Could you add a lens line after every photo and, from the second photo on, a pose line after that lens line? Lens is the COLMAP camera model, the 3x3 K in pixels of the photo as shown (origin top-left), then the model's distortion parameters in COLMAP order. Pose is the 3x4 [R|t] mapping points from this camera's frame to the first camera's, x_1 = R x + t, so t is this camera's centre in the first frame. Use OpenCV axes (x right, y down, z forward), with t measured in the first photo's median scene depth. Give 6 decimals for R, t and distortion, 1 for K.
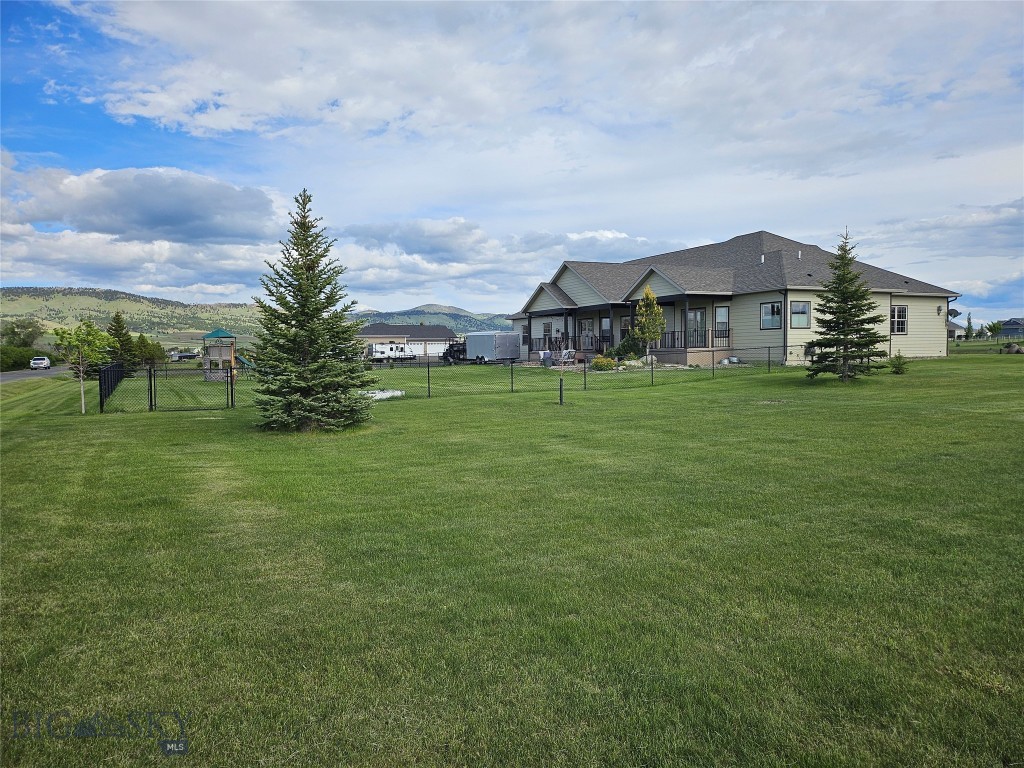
lens RADIAL K [[691.7, 0, 512.2], [0, 691.7, 388.7], [0, 0, 1]] dist [0.086193, -0.071911]
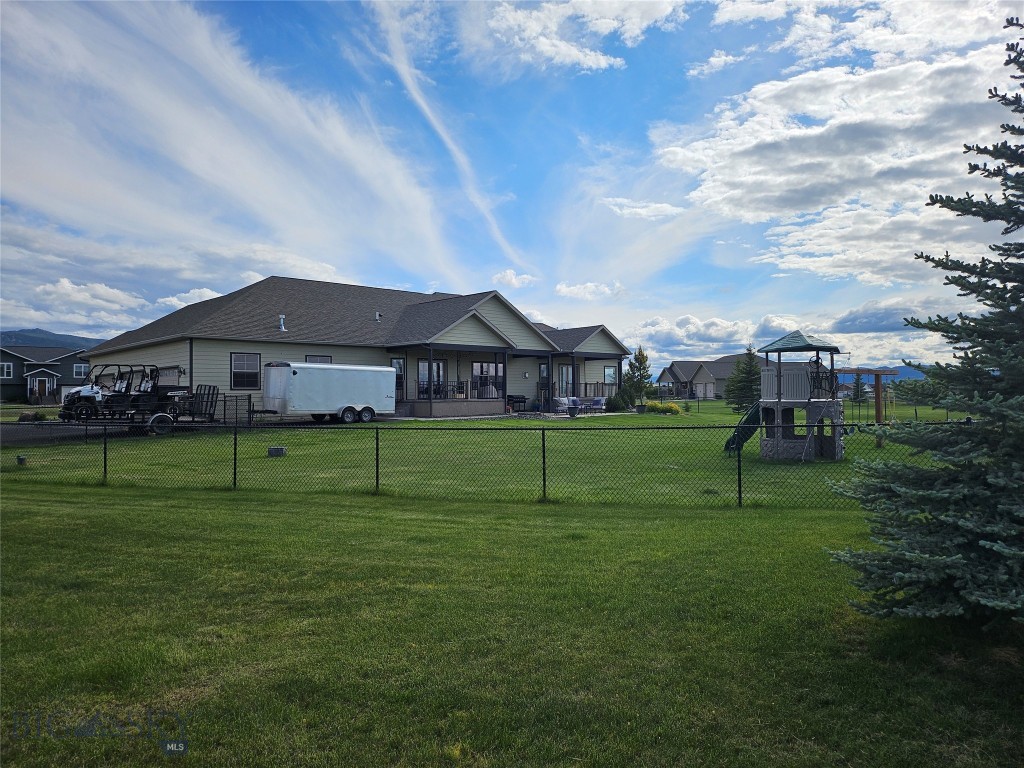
lens RADIAL K [[691.7, 0, 512.2], [0, 691.7, 388.7], [0, 0, 1]] dist [0.086193, -0.071911]
pose [[-0.256522, 0.024587, 0.966226, -0.627107], [0.063197, 0.997964, -0.008617, -0.050089], [-0.964470, 0.058852, -0.257553, 1.029204]]
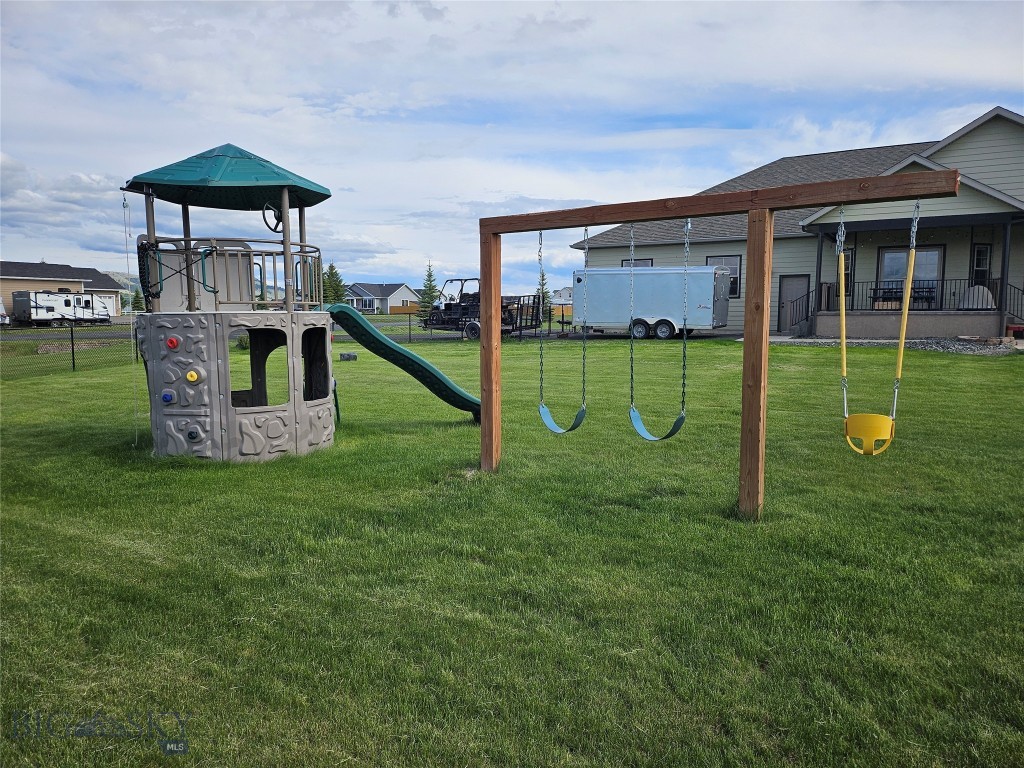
lens RADIAL K [[691.7, 0, 512.2], [0, 691.7, 388.7], [0, 0, 1]] dist [0.086193, -0.071911]
pose [[0.831162, -0.049773, 0.553798, -0.379420], [0.020093, 0.998024, 0.059543, -0.031596], [-0.555667, -0.038362, 0.830519, 0.673308]]
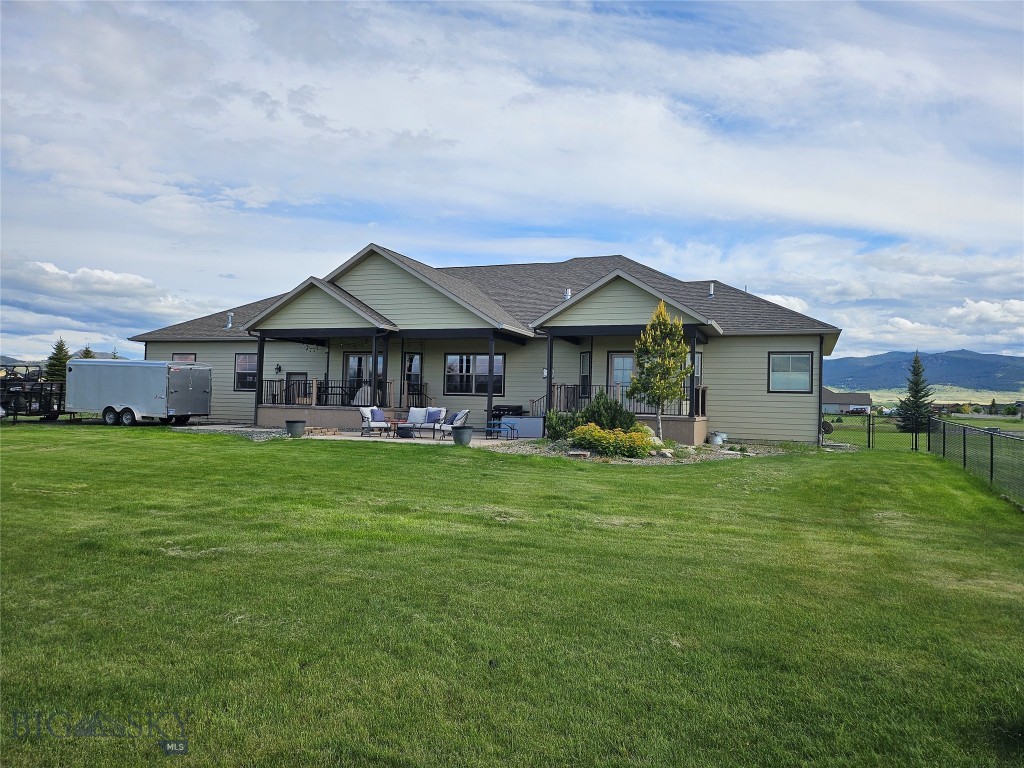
lens RADIAL K [[691.7, 0, 512.2], [0, 691.7, 388.7], [0, 0, 1]] dist [0.086193, -0.071911]
pose [[0.757509, 0.050897, 0.650837, -0.162332], [-0.004199, 0.997315, -0.073106, -0.025635], [-0.652811, 0.052645, 0.755689, 0.439750]]
